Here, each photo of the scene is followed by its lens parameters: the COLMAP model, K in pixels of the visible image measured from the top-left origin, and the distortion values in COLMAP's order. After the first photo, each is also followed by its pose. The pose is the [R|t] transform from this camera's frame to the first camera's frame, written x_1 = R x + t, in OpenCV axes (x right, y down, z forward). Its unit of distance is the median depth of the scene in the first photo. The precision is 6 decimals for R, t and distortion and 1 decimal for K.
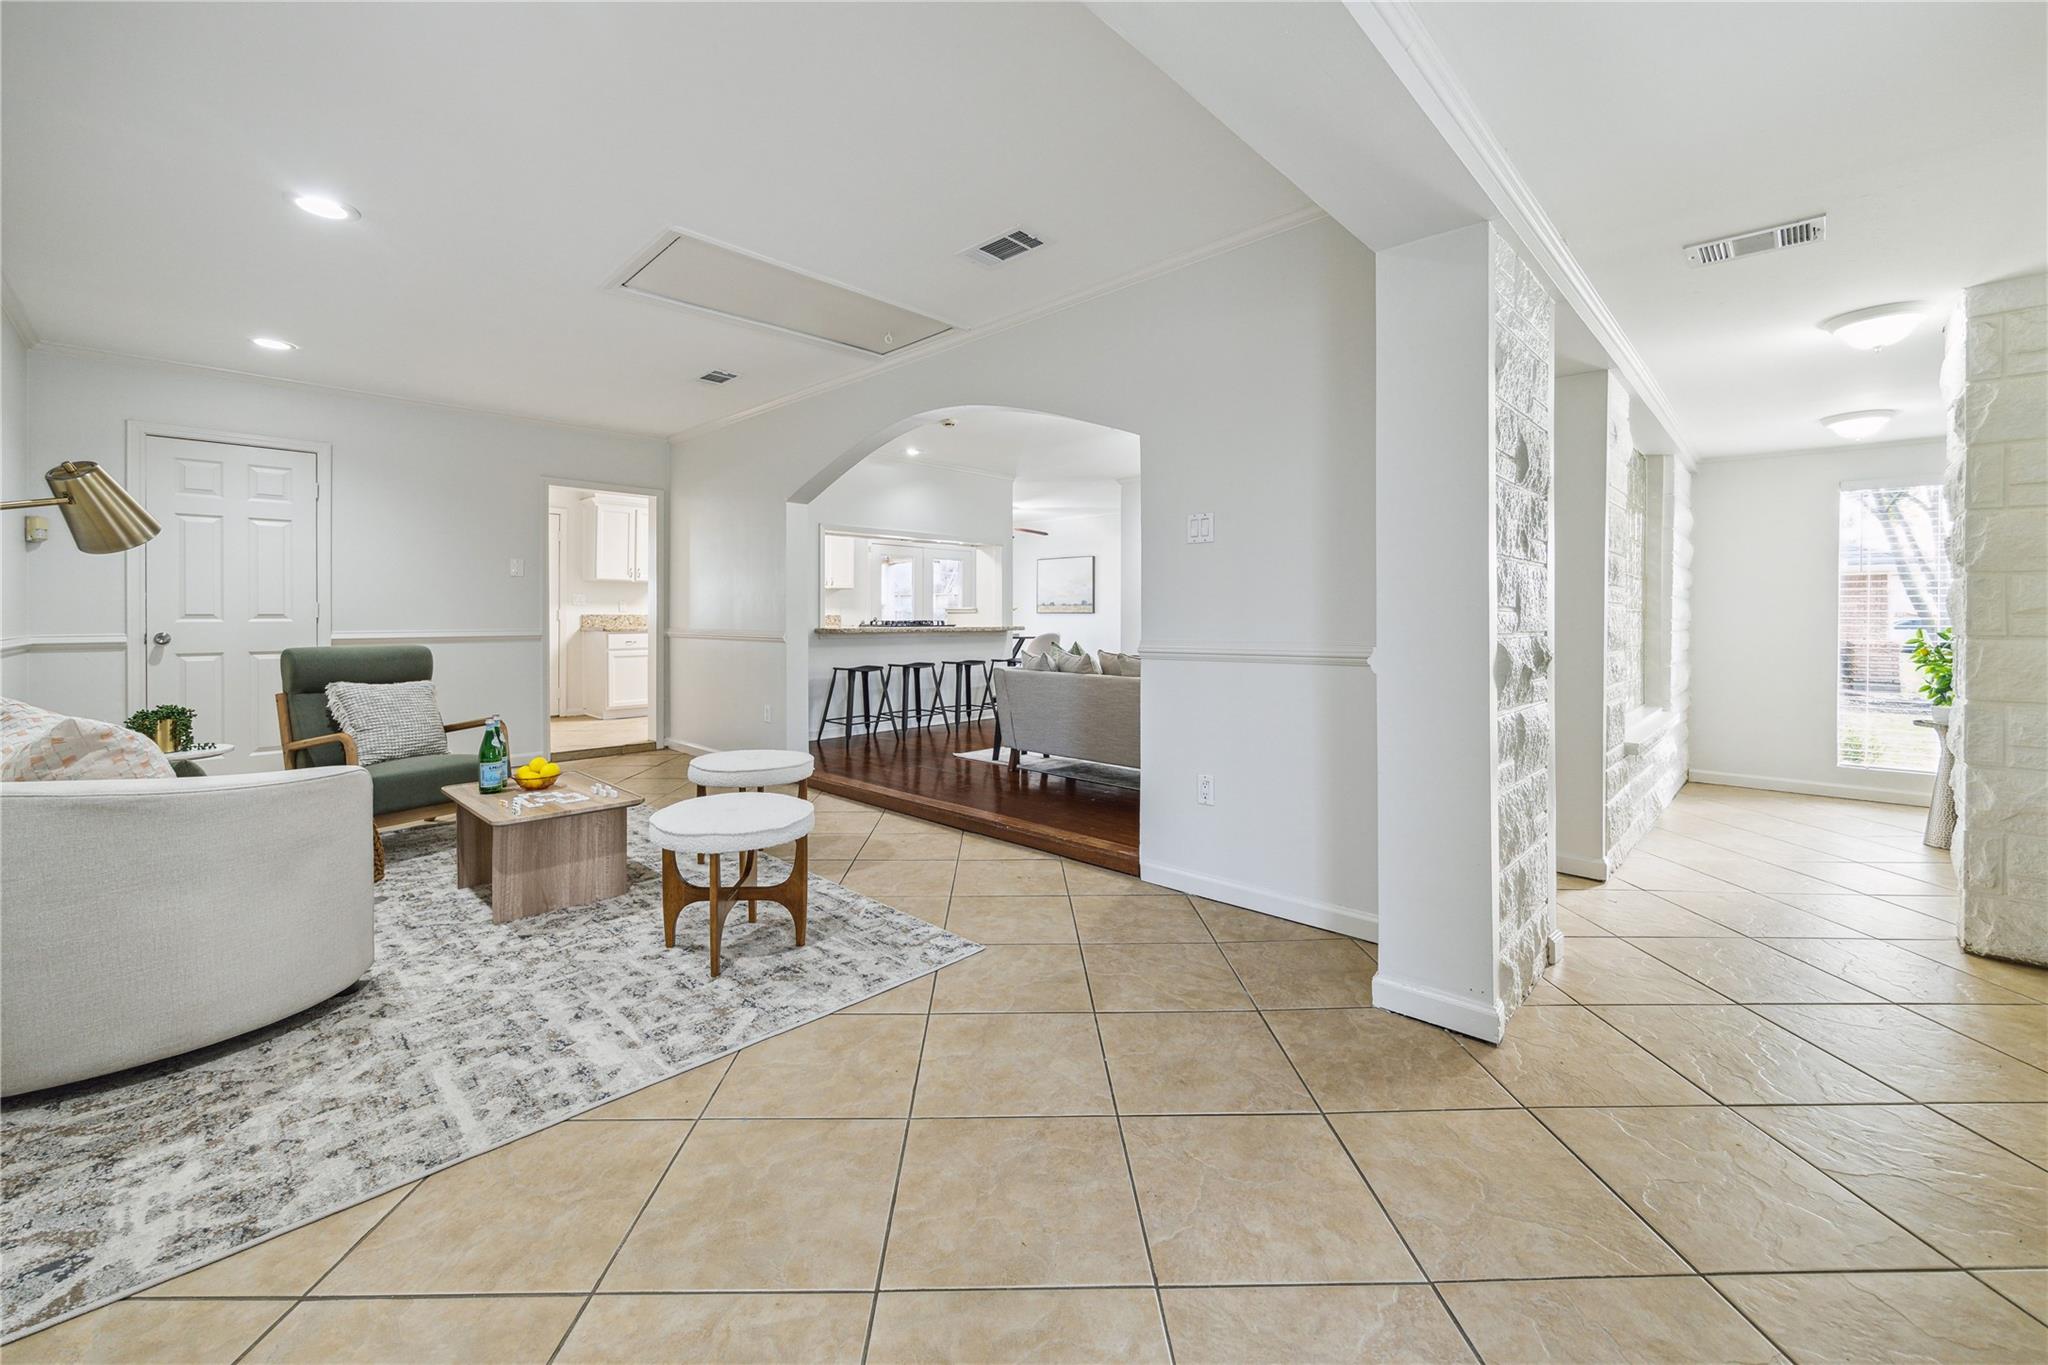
lens RADIAL K [[812.6, 0, 1022.2], [0, 812.6, 628.0], [0, 0, 1]] dist [0.001996, -0.000348]
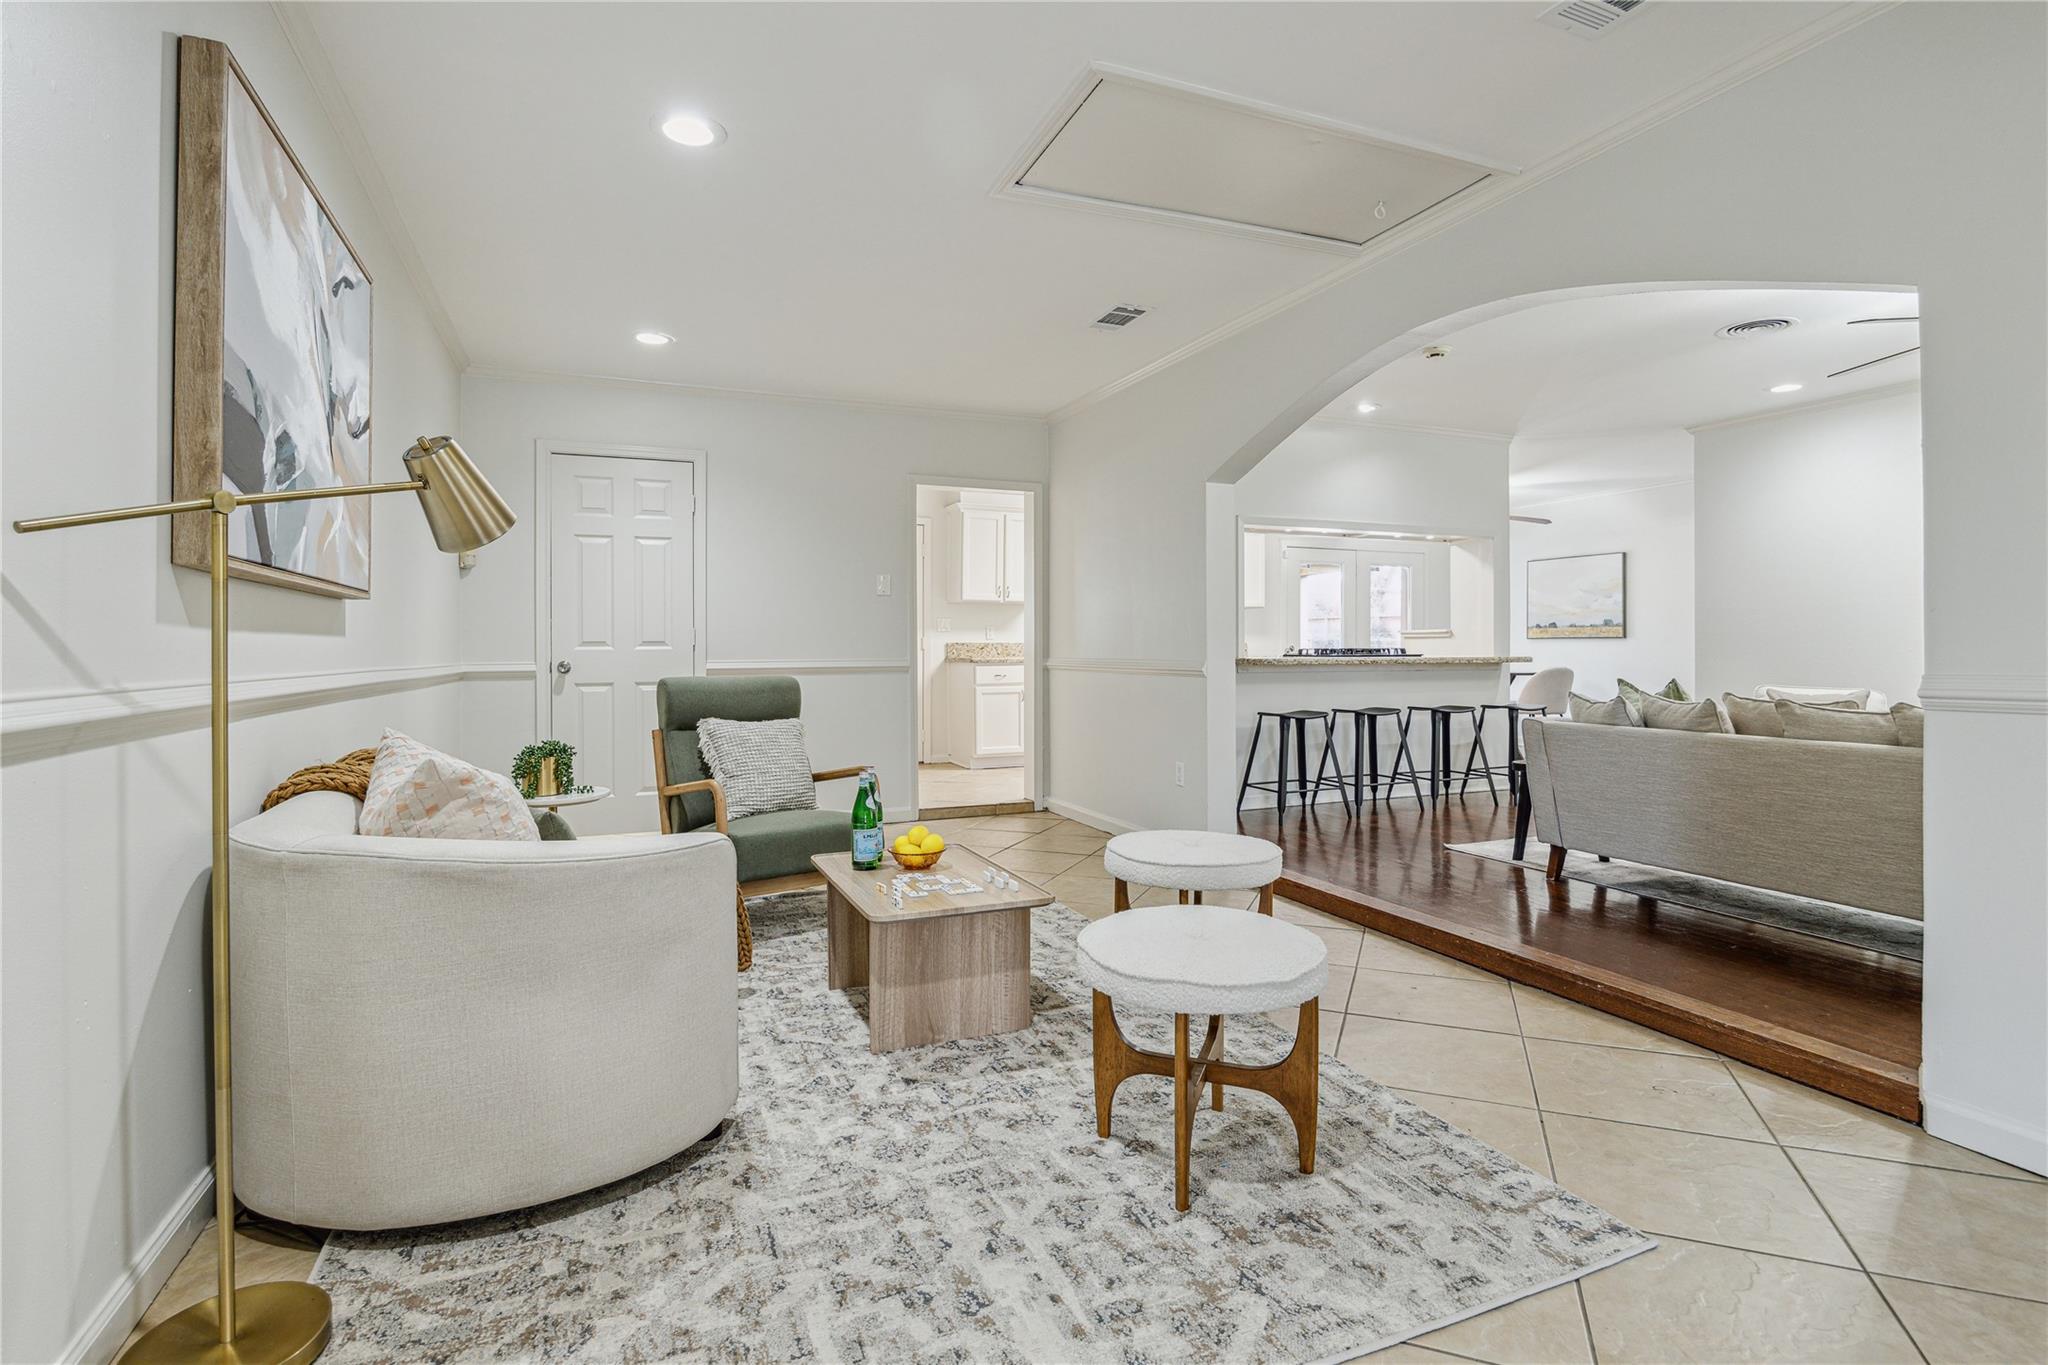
lens RADIAL K [[1022.5, 0, 1027.5], [0, 1022.5, 668.3], [0, 0, 1]] dist [-0.004183, -0.000676]
pose [[0.918358, 0.004040, -0.395730, -0.127968], [-0.001504, 0.999976, 0.006719, 0.007673], [0.395748, -0.005575, 0.918342, 0.171567]]
